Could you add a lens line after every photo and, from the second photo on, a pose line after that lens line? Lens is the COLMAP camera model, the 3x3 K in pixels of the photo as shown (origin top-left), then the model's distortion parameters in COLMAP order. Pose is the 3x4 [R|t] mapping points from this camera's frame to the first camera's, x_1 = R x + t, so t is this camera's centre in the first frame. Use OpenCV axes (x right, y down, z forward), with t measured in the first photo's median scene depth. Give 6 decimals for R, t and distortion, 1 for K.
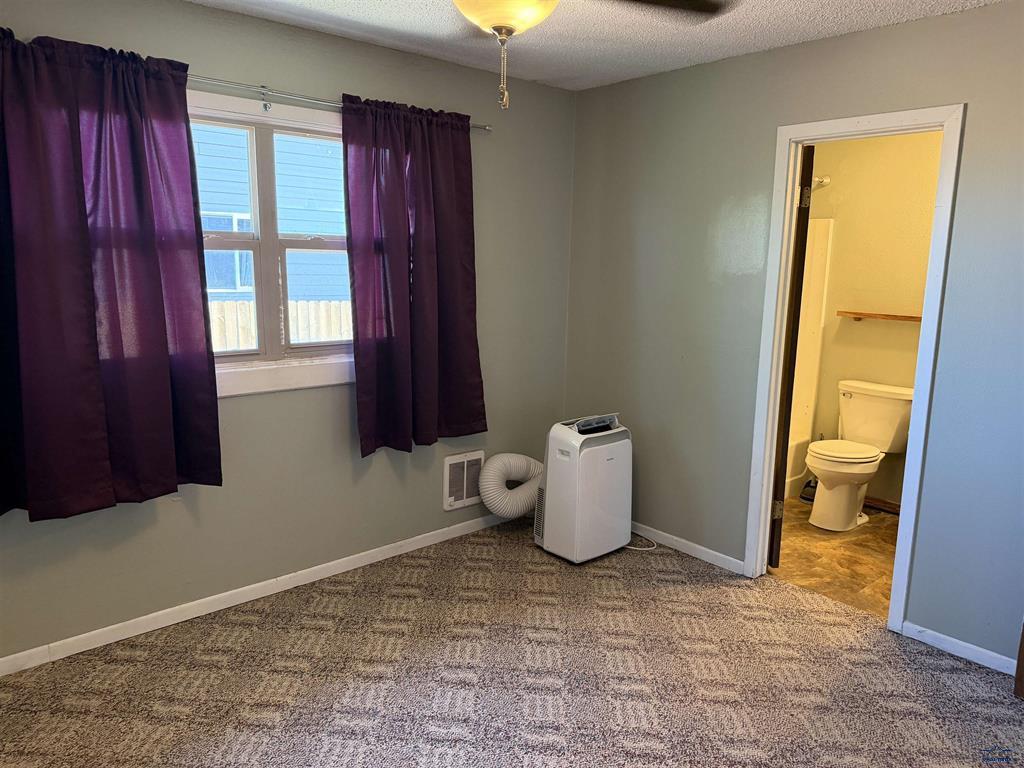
lens RADIAL K [[720.7, 0, 515.0], [0, 720.7, 390.2], [0, 0, 1]] dist [0.072933, -0.097569]
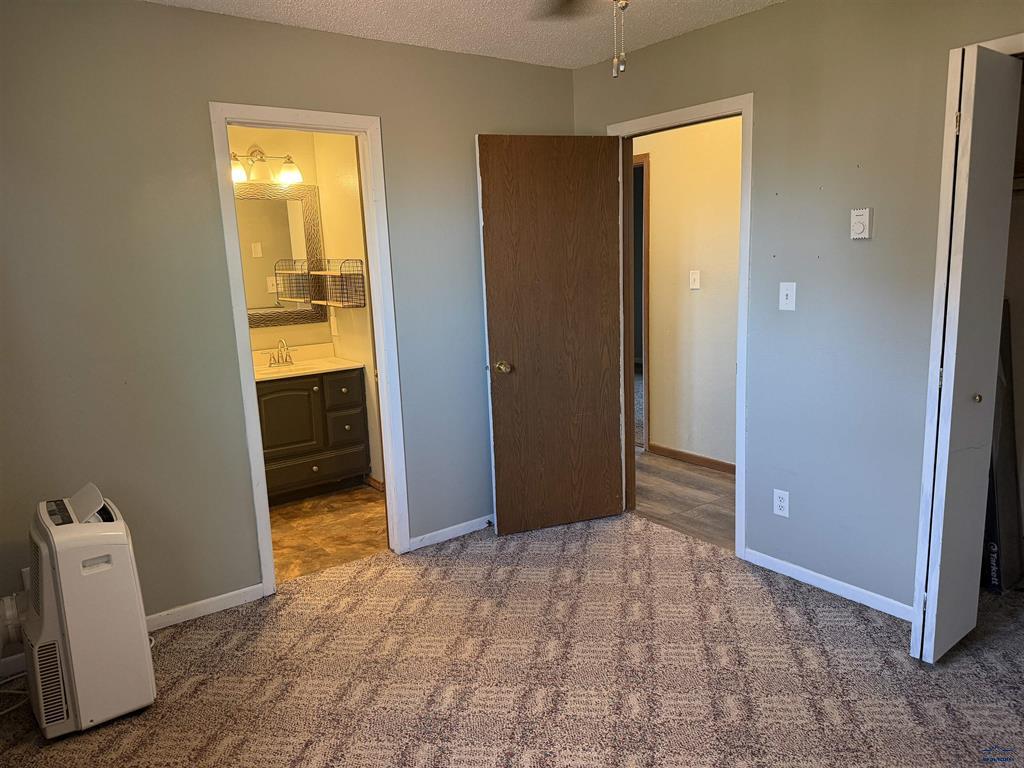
lens RADIAL K [[720.7, 0, 512.6], [0, 720.7, 383.8], [0, 0, 1]] dist [0.072933, -0.097569]
pose [[0.099313, -0.209144, 0.972829, -0.554012], [0.222497, 0.957576, 0.183150, -0.113727], [-0.969862, 0.198262, 0.141634, 0.582844]]
